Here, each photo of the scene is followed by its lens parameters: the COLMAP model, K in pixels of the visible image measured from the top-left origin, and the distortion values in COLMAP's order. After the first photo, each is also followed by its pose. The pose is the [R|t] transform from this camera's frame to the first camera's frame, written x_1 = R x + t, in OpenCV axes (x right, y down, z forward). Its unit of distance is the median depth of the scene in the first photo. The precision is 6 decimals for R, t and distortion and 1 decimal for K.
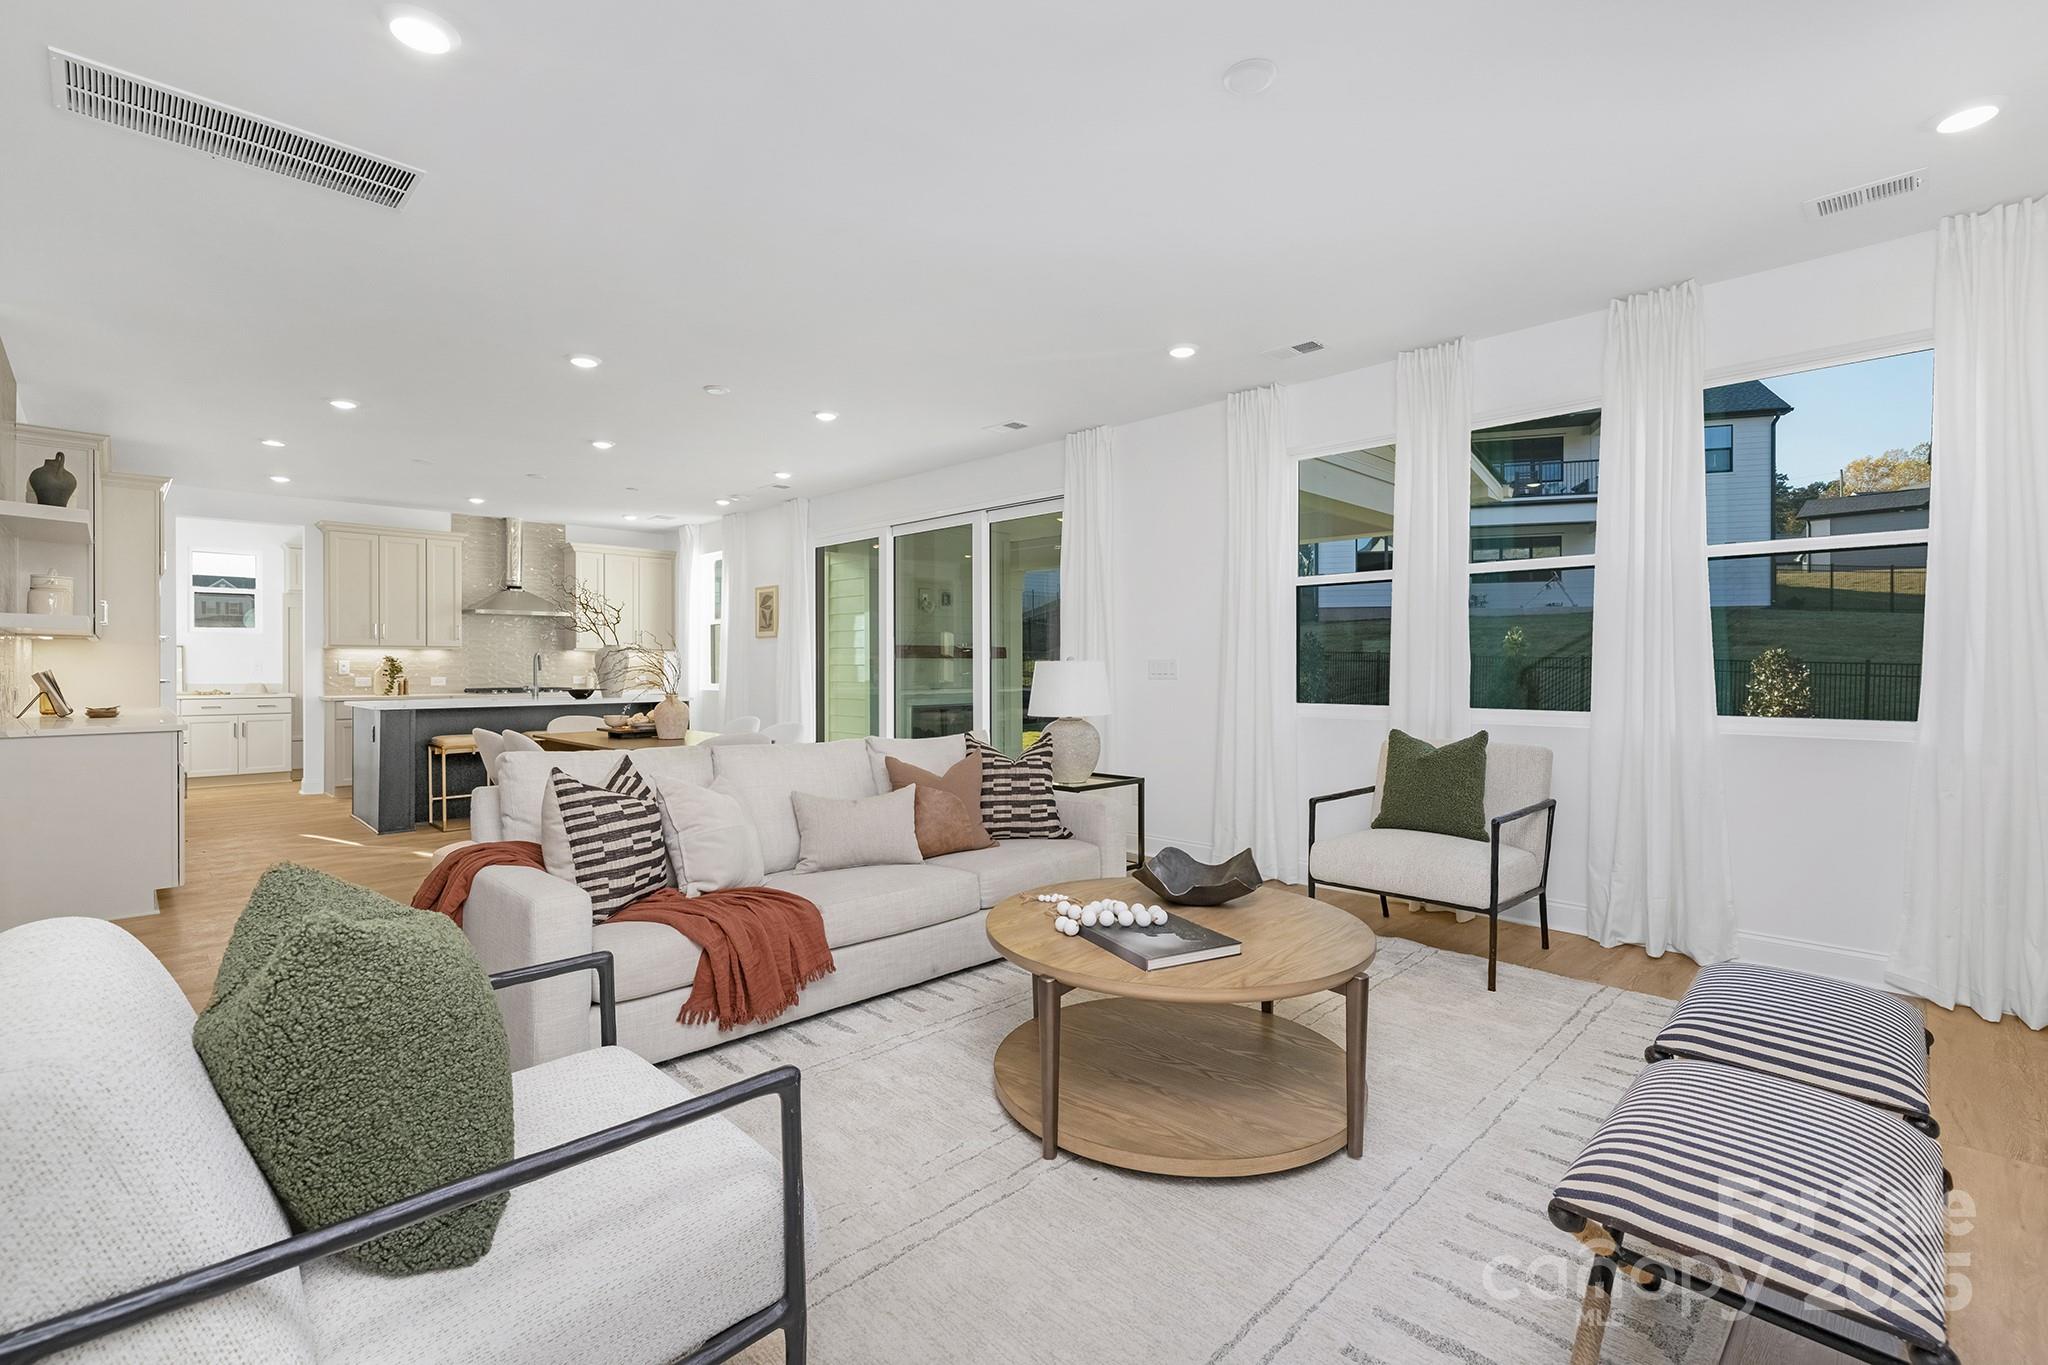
lens RADIAL K [[909.1, 0, 1027.4], [0, 909.1, 668.6], [0, 0, 1]] dist [-0.002762, -0.000737]
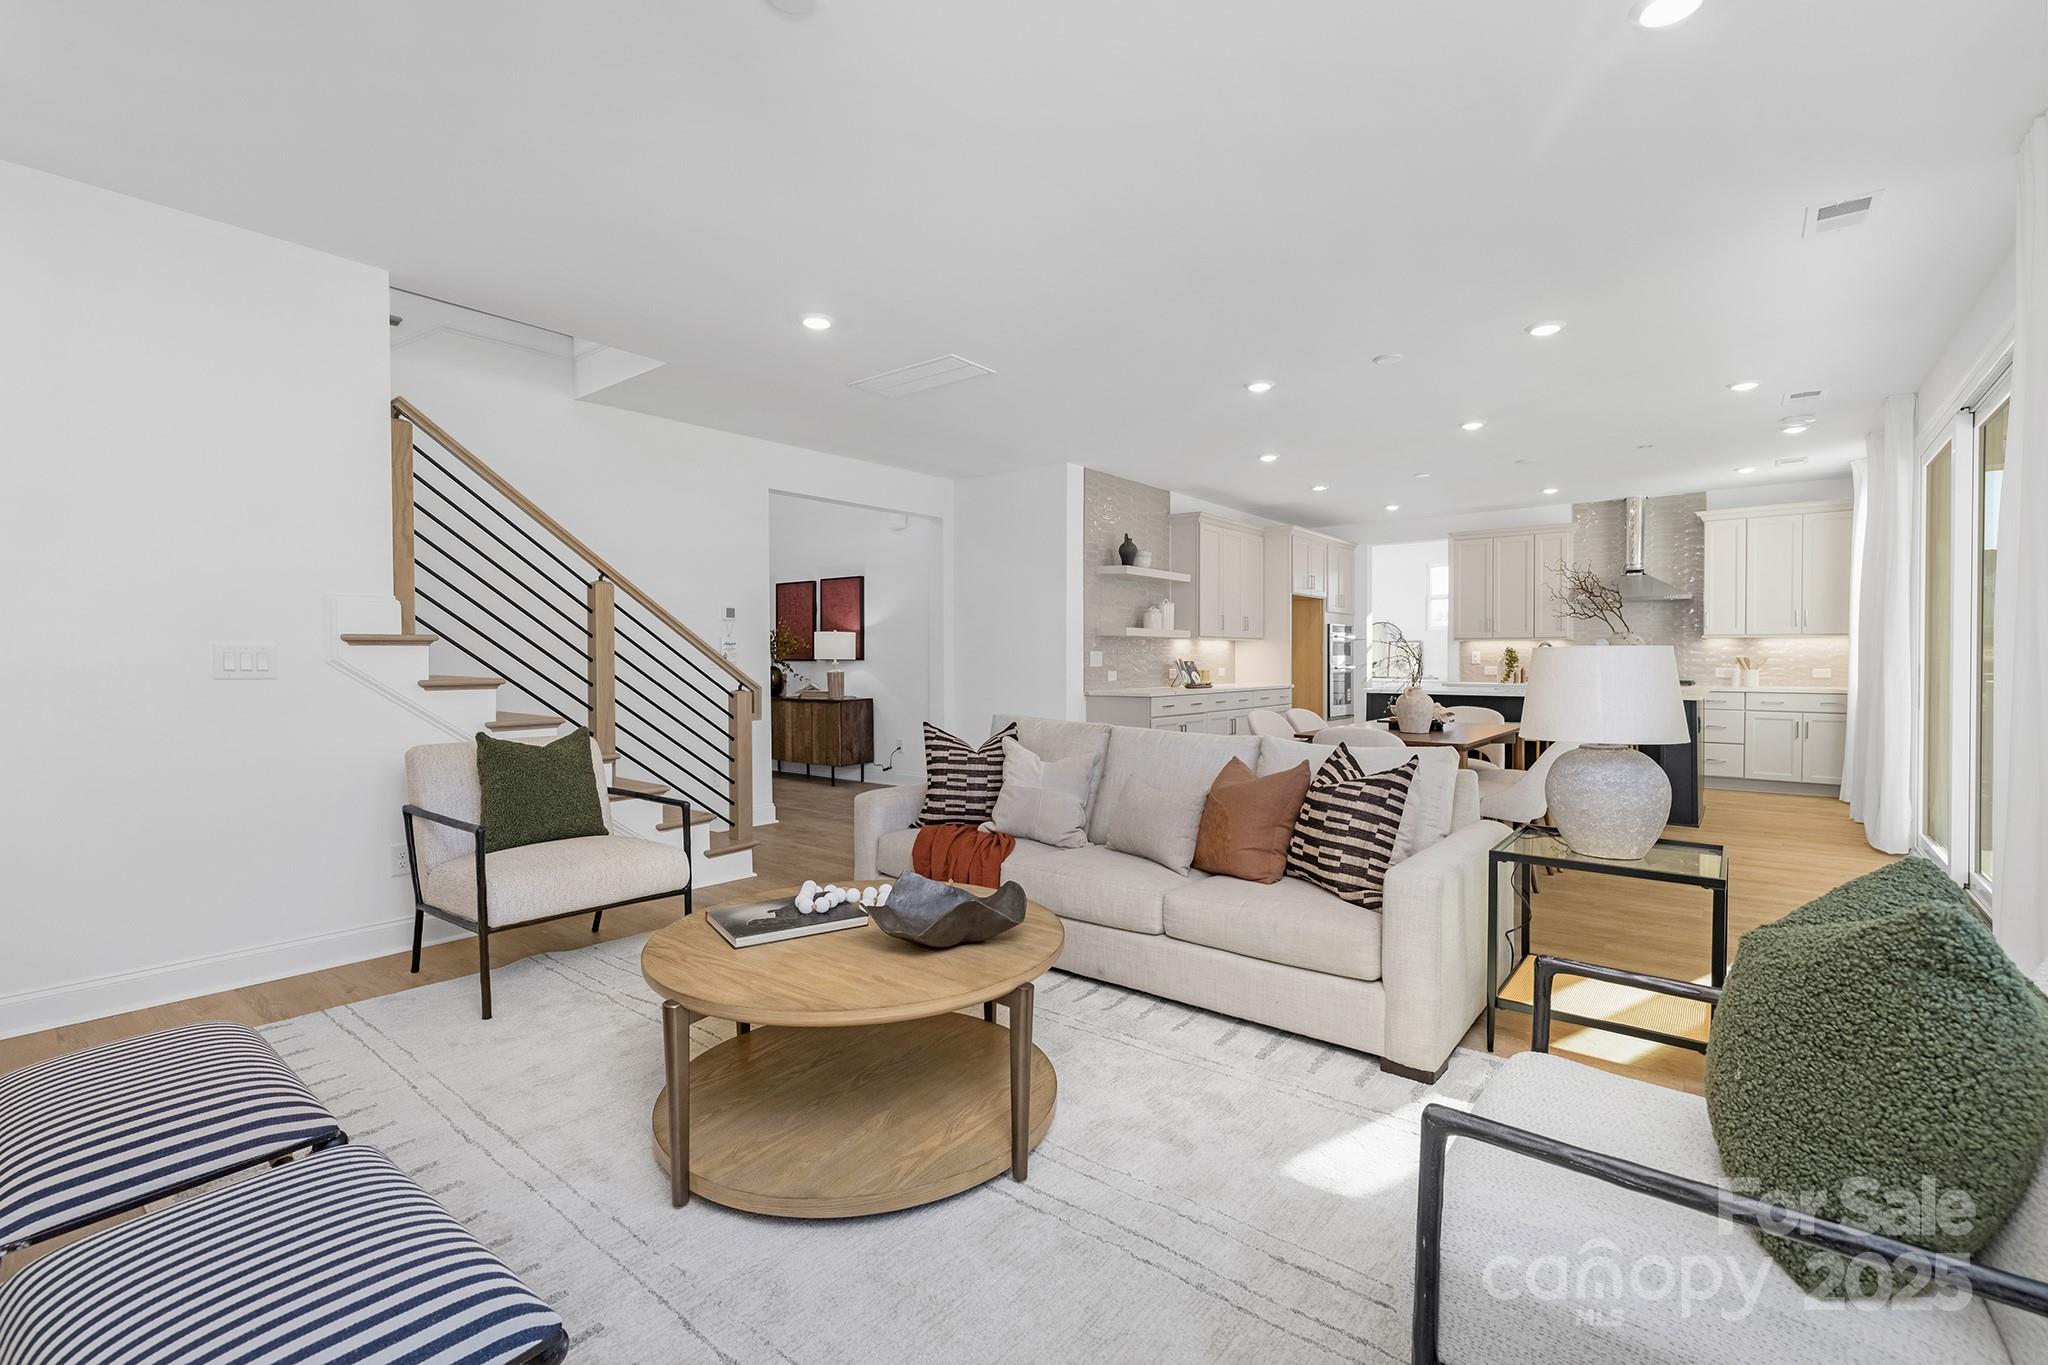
lens RADIAL K [[909.1, 0, 1027.4], [0, 909.1, 668.6], [0, 0, 1]] dist [-0.002762, -0.000737]
pose [[0.104929, 0.009721, -0.994432, 0.325353], [0.004052, 0.999940, 0.010202, -0.001657], [0.994471, -0.005099, 0.104883, 0.312359]]
